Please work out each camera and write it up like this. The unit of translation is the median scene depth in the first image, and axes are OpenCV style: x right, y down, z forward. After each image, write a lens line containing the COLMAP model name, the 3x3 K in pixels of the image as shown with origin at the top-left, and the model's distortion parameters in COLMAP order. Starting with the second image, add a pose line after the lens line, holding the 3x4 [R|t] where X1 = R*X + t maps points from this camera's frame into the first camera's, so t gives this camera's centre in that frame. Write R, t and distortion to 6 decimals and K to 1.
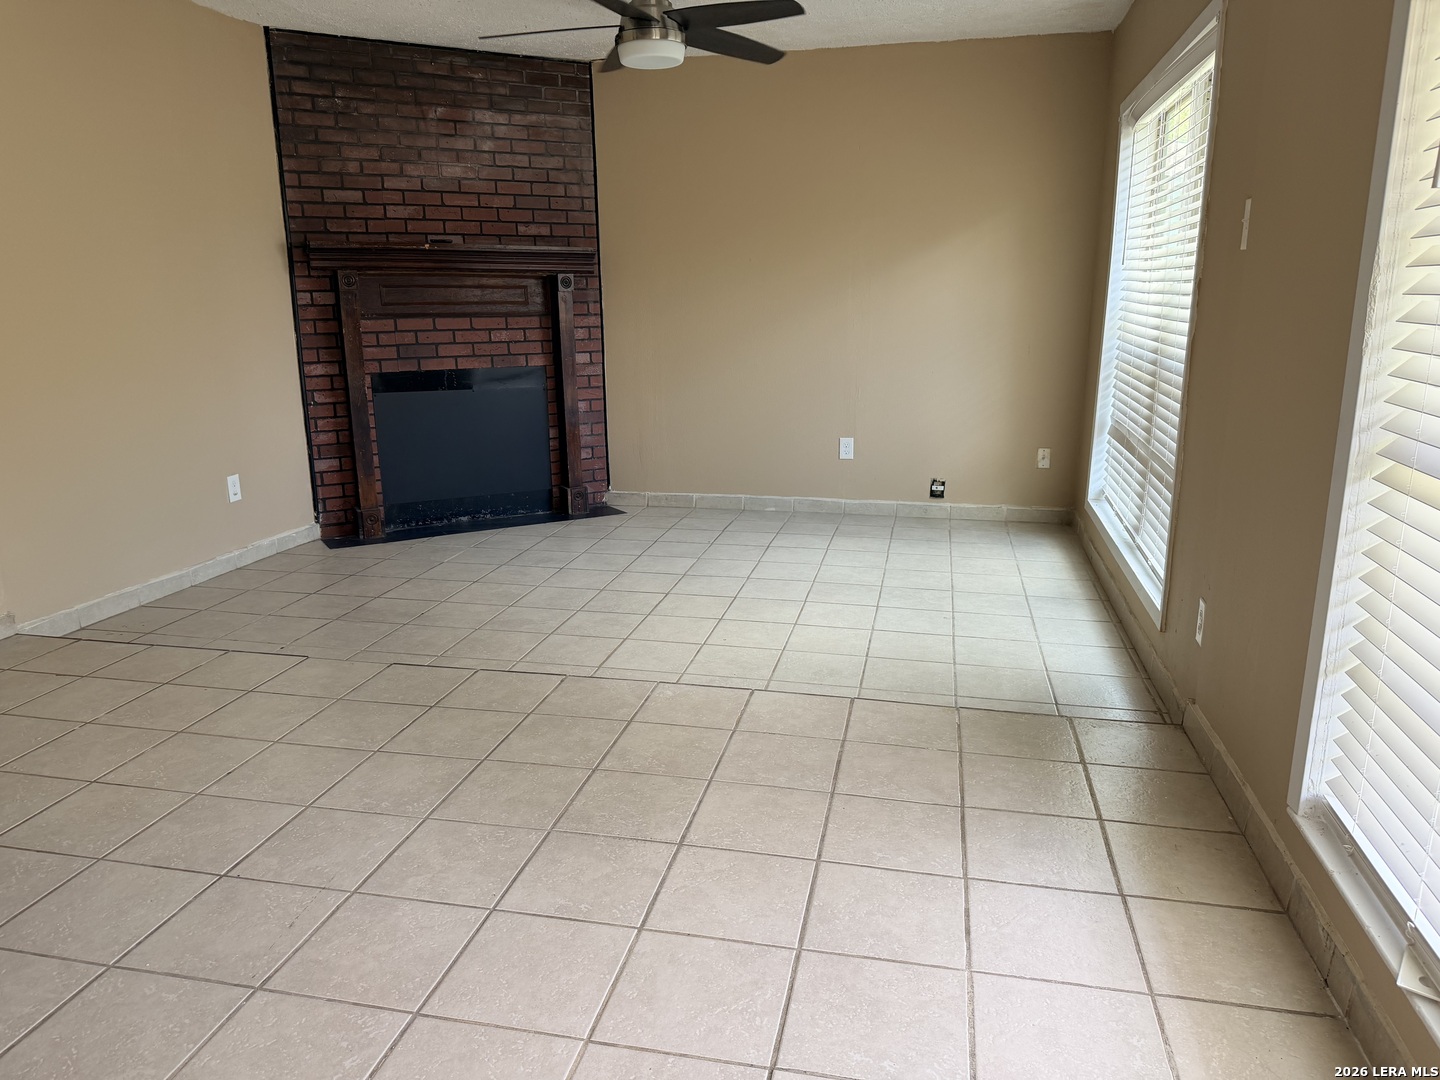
lens RADIAL K [[1008.9, 0, 717.4], [0, 1008.9, 543.1], [0, 0, 1]] dist [0.063551, -0.055283]
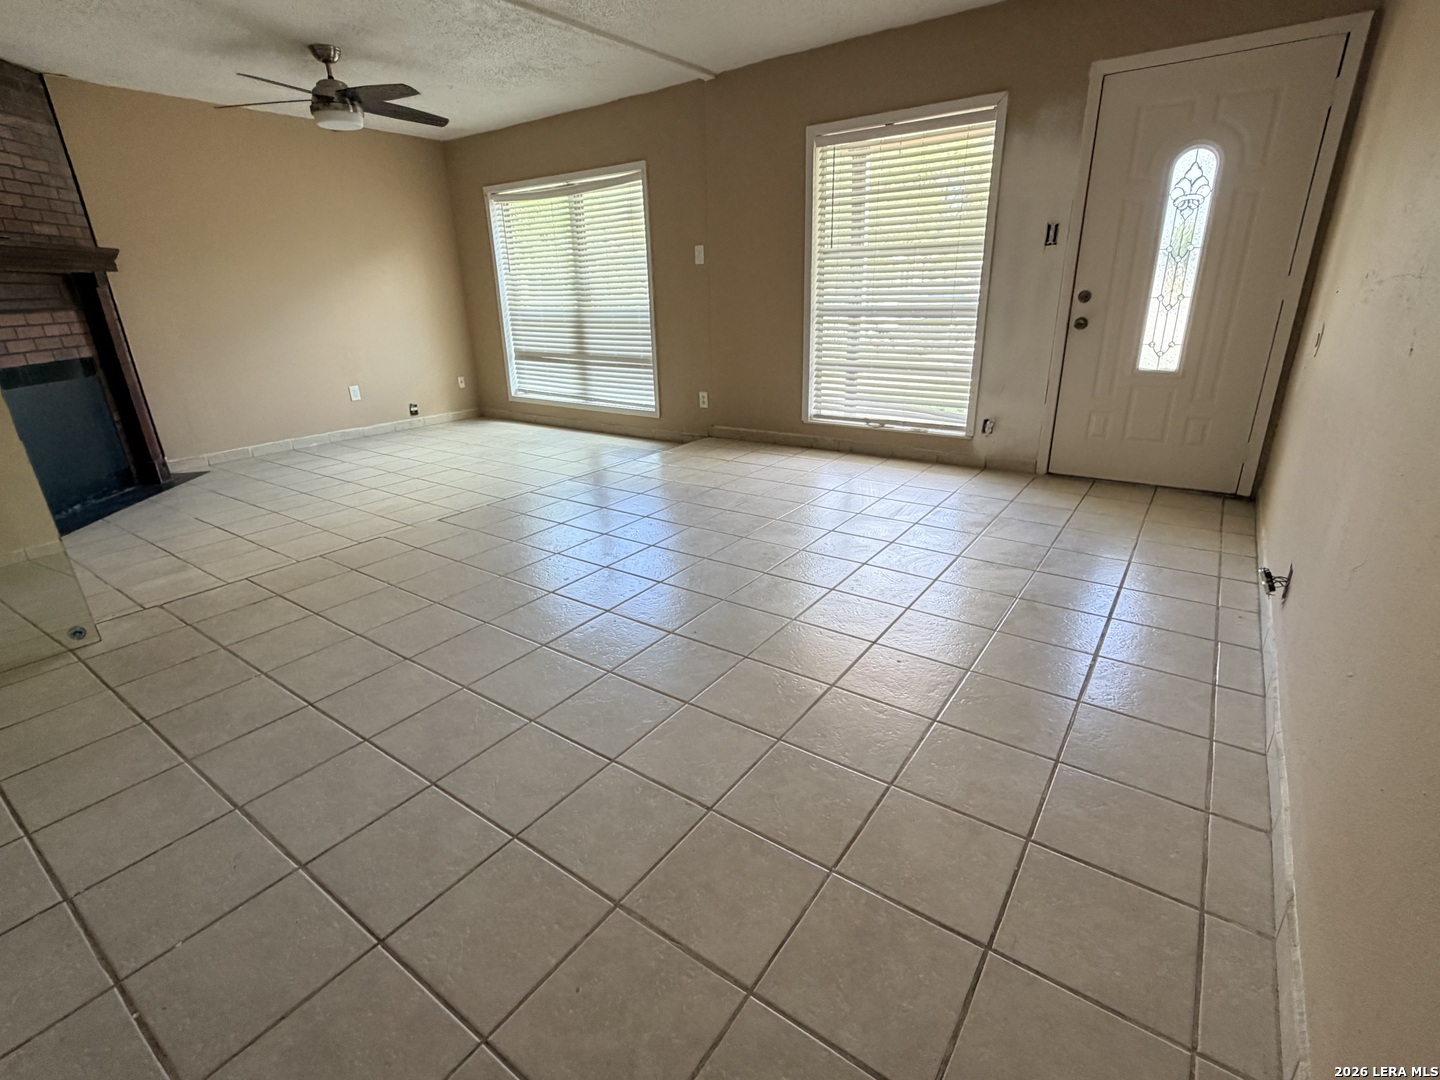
lens RADIAL K [[681.0, 0, 729.6], [0, 681.0, 534.7], [0, 0, 1]] dist [0.002003, 0.000228]
pose [[0.376220, -0.317180, 0.870549, -1.091928], [0.240649, 0.940785, 0.238770, -0.004729], [-0.894733, 0.119667, 0.430271, 0.137213]]
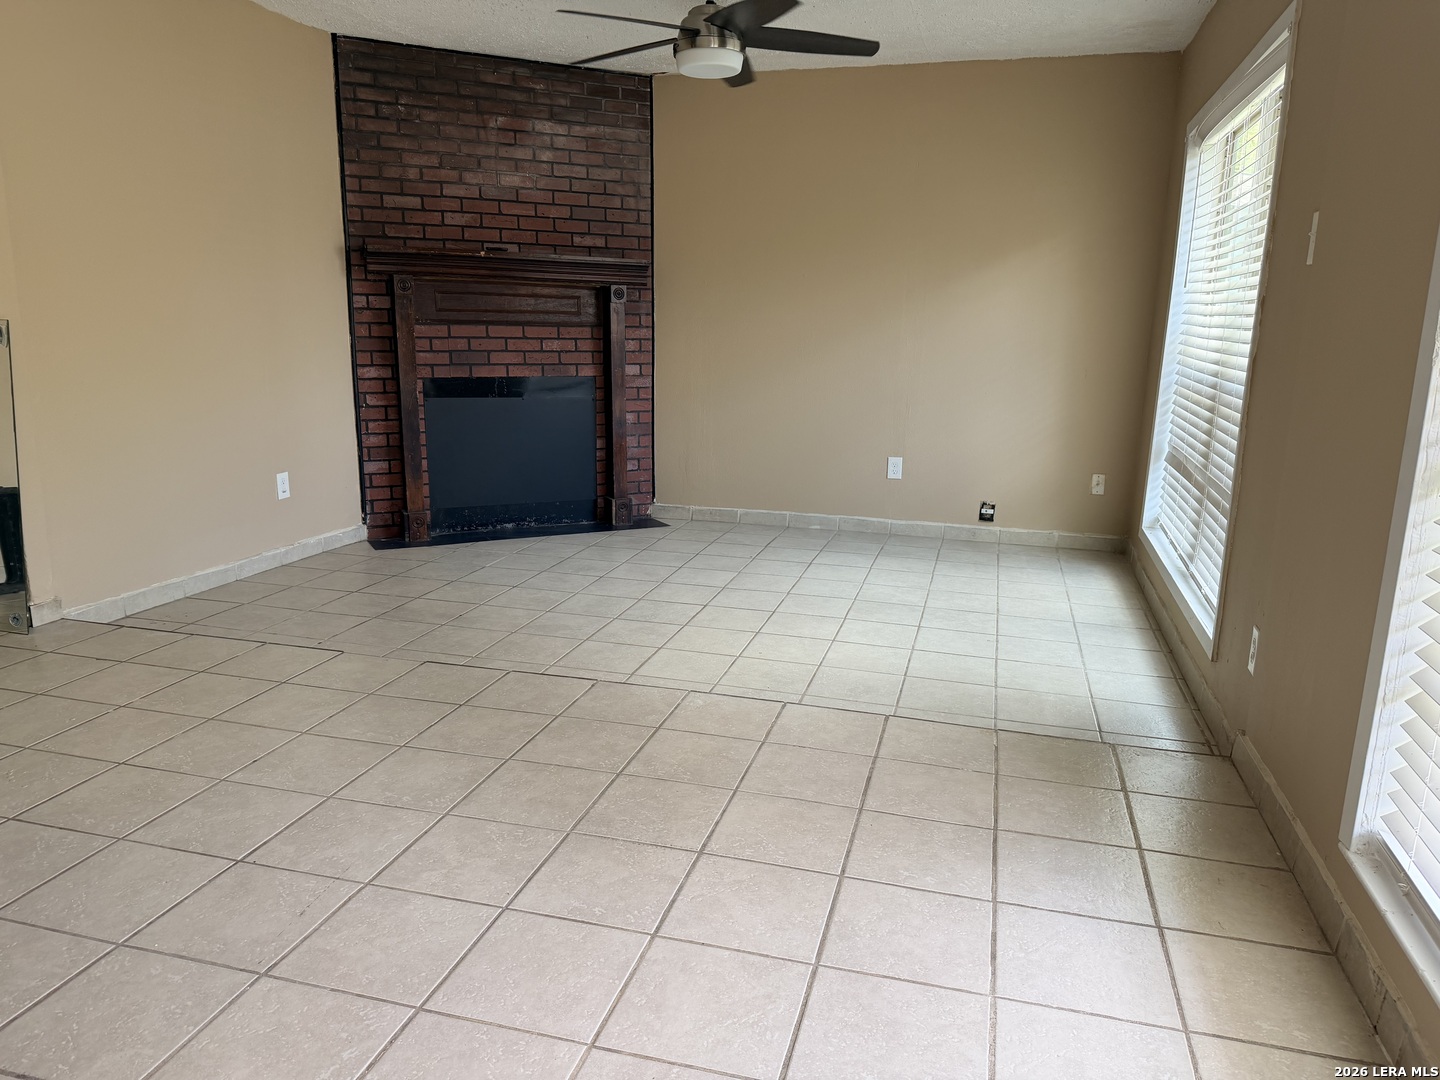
lens RADIAL K [[1008.9, 0, 725.4], [0, 1008.9, 549.4], [0, 0, 1]] dist [0.063551, -0.055283]
pose [[0.998482, 0.035933, -0.041738, 0.011574], [-0.036652, 0.999190, -0.016600, 0.014007], [0.041108, 0.018105, 0.998991, 0.014324]]
